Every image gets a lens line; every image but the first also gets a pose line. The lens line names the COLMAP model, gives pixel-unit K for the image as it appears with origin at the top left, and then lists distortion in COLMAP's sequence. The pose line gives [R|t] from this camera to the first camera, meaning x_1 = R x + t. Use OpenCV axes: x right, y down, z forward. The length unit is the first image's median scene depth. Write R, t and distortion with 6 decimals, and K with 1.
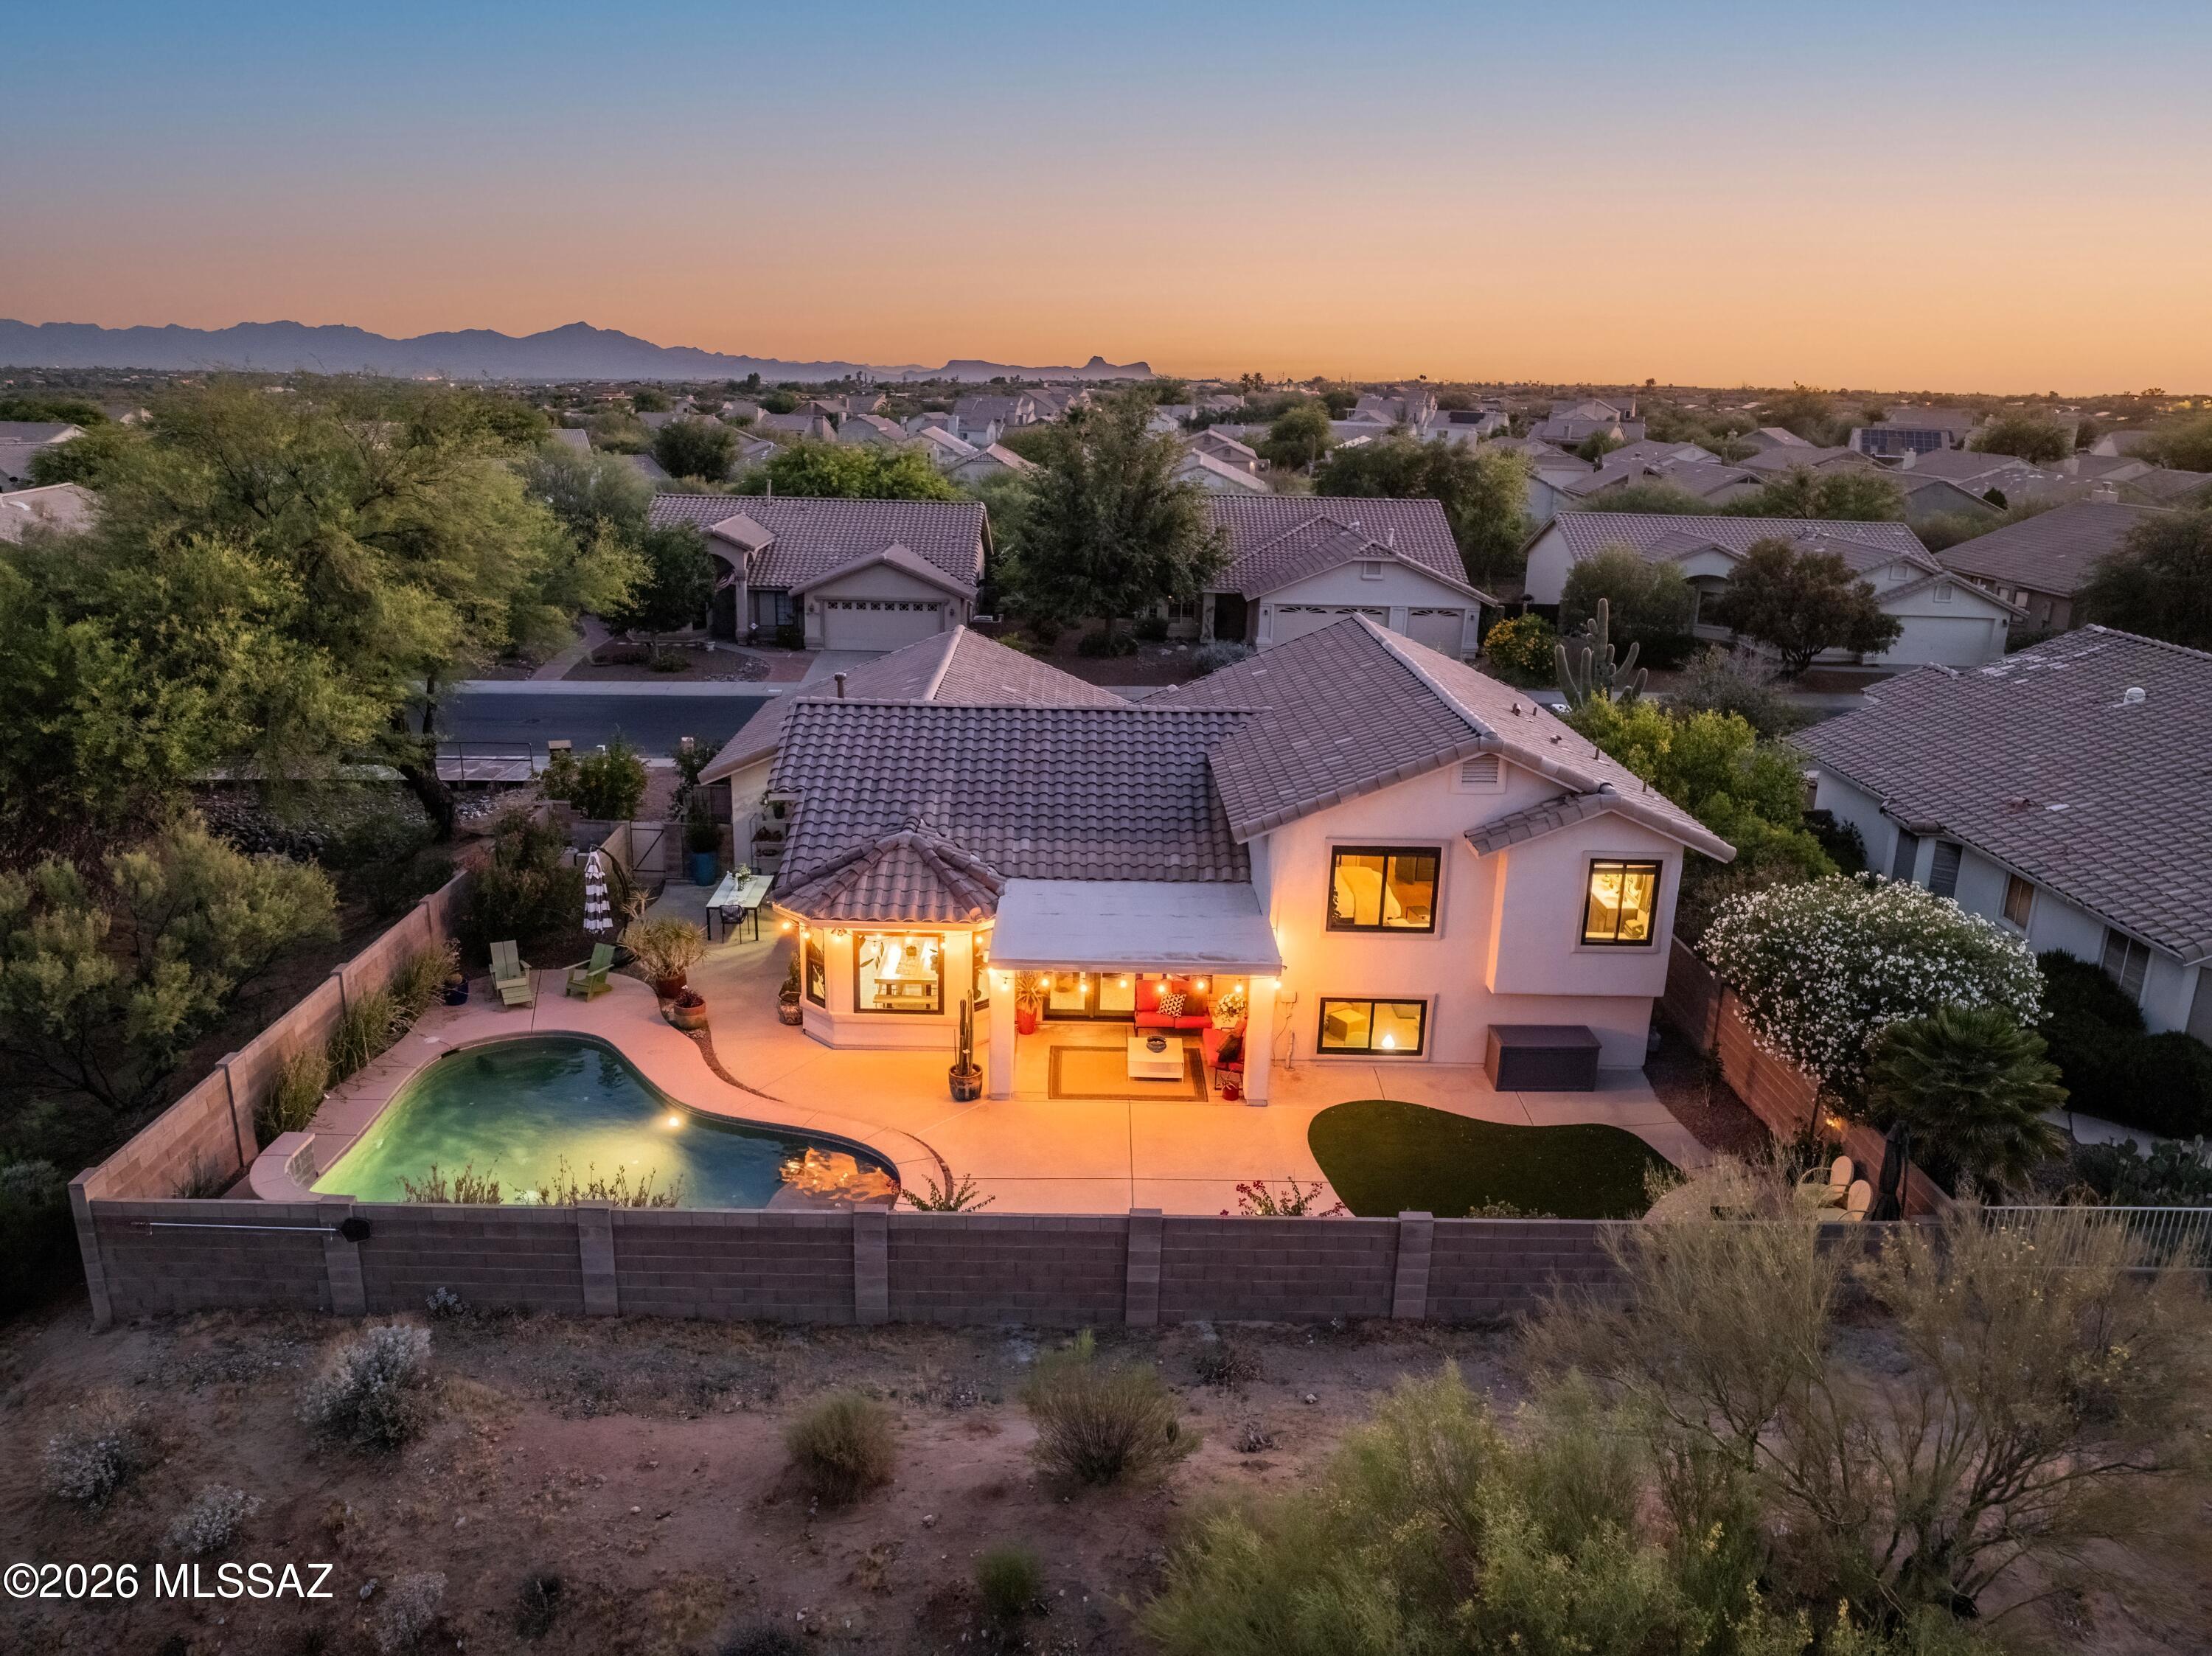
lens RADIAL K [[1531.9, 0, 1105.5], [0, 1531.9, 824.4], [0, 0, 1]] dist [-0.030946, -0.003449]
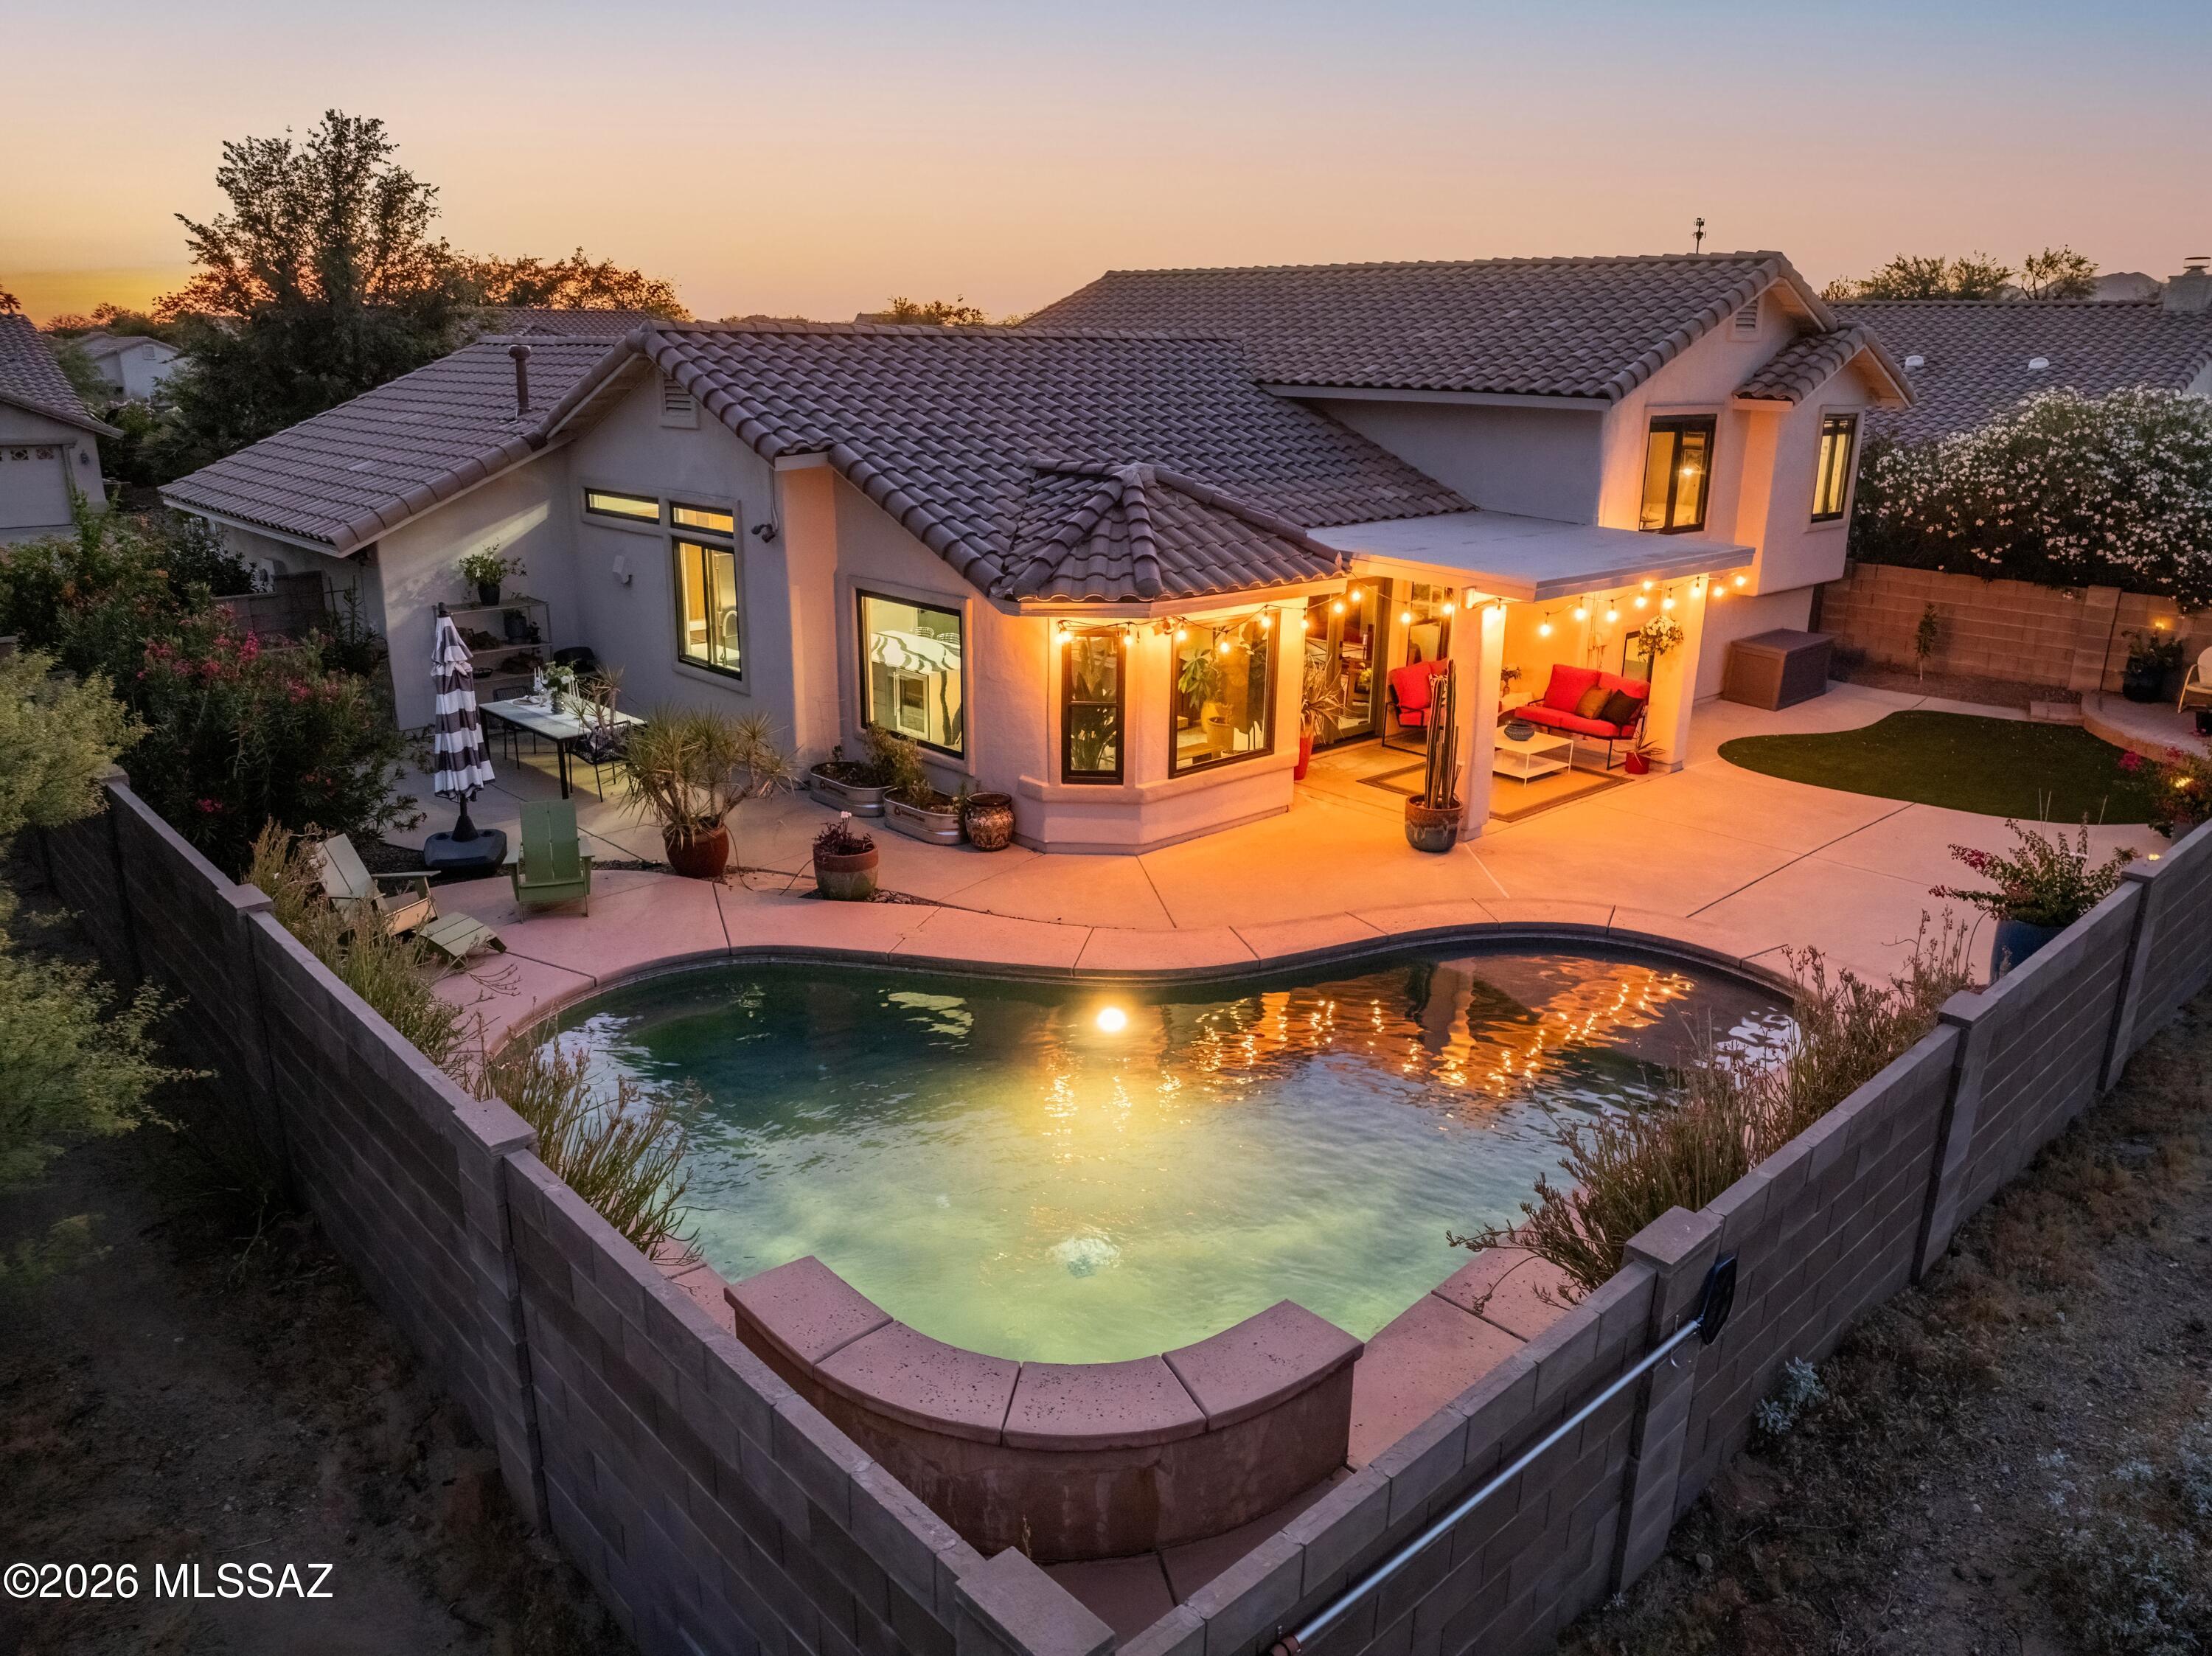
lens RADIAL K [[1545.3, 0, 1115.6], [0, 1545.3, 838.4], [0, 0, 1]] dist [-0.039869, 0.004186]
pose [[0.742323, -0.220503, 0.632720, -0.543088], [0.192782, 0.974656, 0.113491, 0.076096], [-0.641710, 0.037730, 0.766019, 0.577867]]
